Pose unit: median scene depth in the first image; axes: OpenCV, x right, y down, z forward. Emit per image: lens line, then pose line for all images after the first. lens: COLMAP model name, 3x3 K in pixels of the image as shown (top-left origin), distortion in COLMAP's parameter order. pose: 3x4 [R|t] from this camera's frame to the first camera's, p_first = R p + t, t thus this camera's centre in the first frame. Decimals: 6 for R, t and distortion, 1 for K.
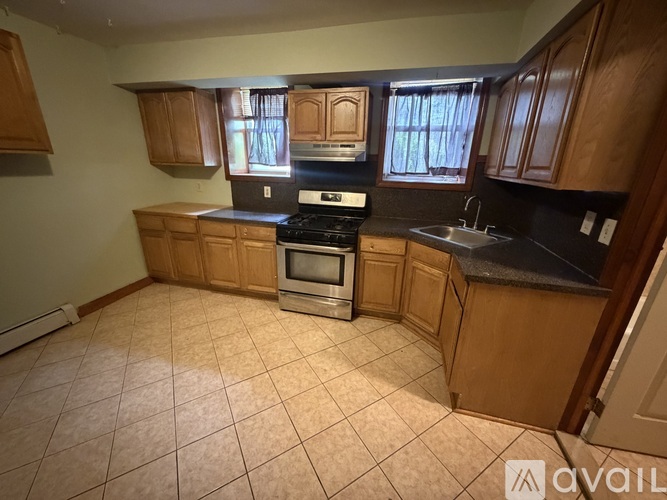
lens RADIAL K [[267.3, 0, 333.6], [0, 267.3, 249.2], [0, 0, 1]] dist [-0.001417, -0.000010]
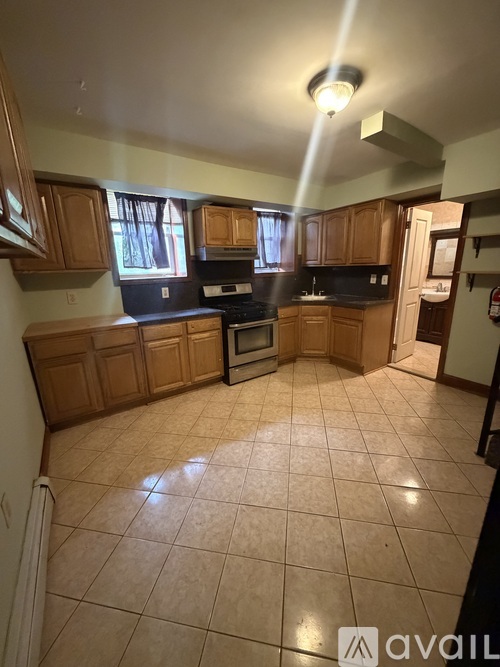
lens RADIAL K [[267.3, 0, 248.6], [0, 267.3, 333.1], [0, 0, 1]] dist [-0.001417, -0.000010]
pose [[0.656720, -0.224161, 0.720049, -0.923218], [0.275450, 0.960132, 0.047678, -0.027569], [-0.702030, 0.167026, 0.692283, 0.093051]]
